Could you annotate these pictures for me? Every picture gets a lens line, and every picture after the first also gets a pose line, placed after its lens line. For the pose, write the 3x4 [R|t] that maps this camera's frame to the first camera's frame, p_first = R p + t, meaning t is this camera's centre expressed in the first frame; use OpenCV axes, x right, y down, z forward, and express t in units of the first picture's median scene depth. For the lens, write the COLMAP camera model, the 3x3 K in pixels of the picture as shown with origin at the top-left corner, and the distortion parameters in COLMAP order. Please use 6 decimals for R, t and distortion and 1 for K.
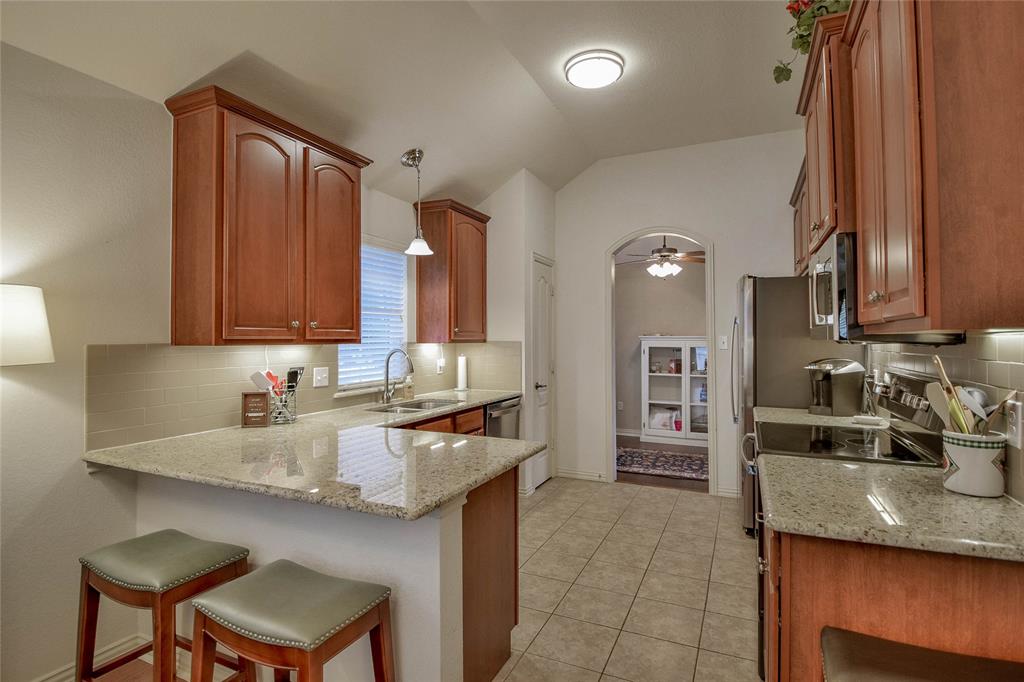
lens RADIAL K [[508.1, 0, 509.5], [0, 508.1, 332.2], [0, 0, 1]] dist [0.031804, -0.043805]
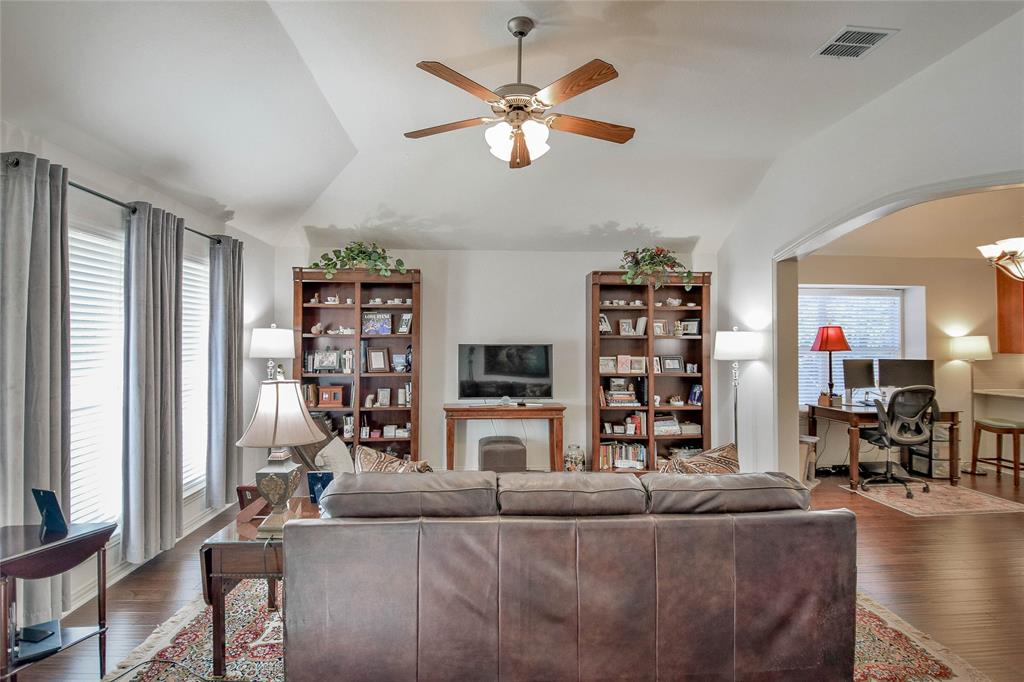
lens RADIAL K [[511.4, 0, 507.7], [0, 511.4, 331.8], [0, 0, 1]] dist [0.033602, -0.040396]
pose [[0.477507, -0.013459, -0.878525, 0.284817], [0.005721, 0.999909, -0.012209, -0.045652], [0.878609, 0.000804, 0.477541, -1.664250]]
